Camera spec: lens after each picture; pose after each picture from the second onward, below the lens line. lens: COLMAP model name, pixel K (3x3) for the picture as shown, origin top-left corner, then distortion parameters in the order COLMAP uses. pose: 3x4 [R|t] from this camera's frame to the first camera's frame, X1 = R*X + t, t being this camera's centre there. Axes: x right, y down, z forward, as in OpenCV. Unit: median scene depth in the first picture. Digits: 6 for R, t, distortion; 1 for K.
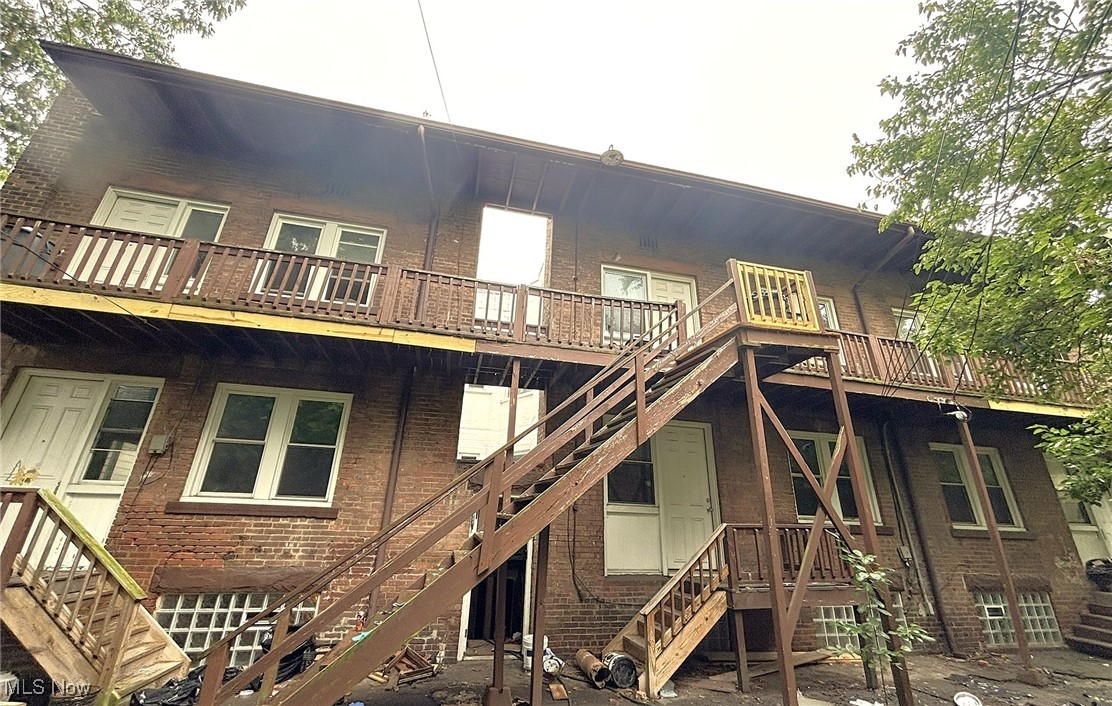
lens RADIAL K [[401.8, 0, 553.8], [0, 401.8, 303.0], [0, 0, 1]] dist [-0.000544, -0.000033]
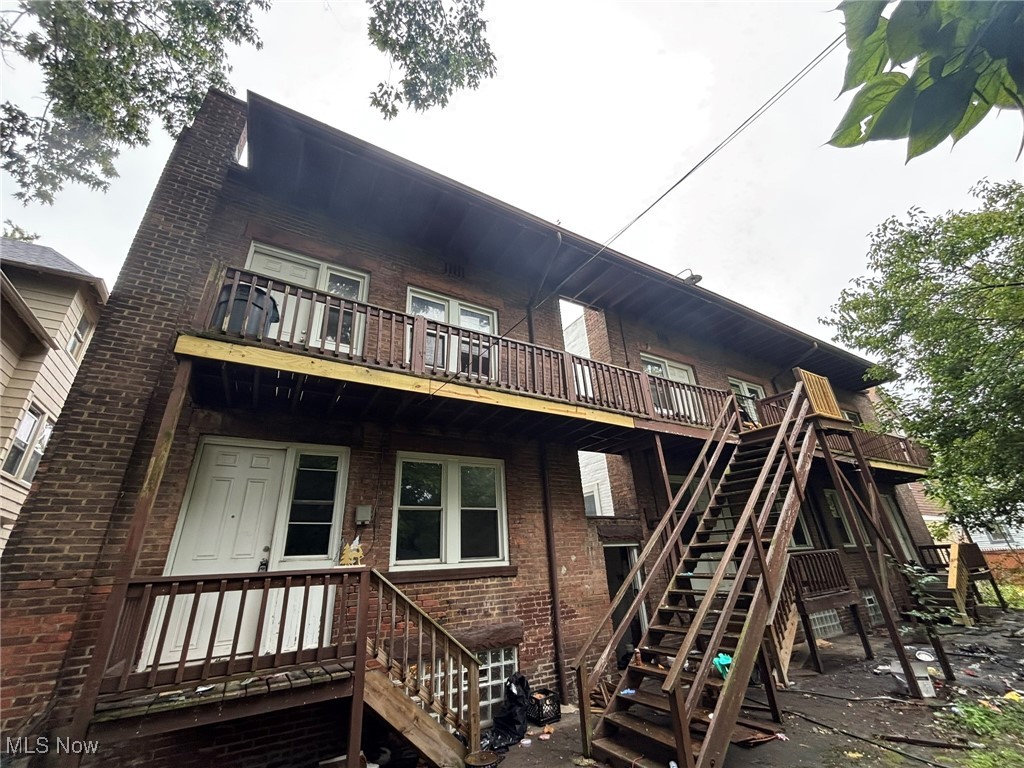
lens RADIAL K [[416.5, 0, 360.3], [0, 416.5, 309.5], [0, 0, 1]] dist [-0.000979, -0.000843]
pose [[0.954917, 0.090400, 0.282776, -1.321482], [-0.070767, 0.994367, -0.078909, -0.076969], [-0.288316, 0.055340, 0.955935, -0.024827]]
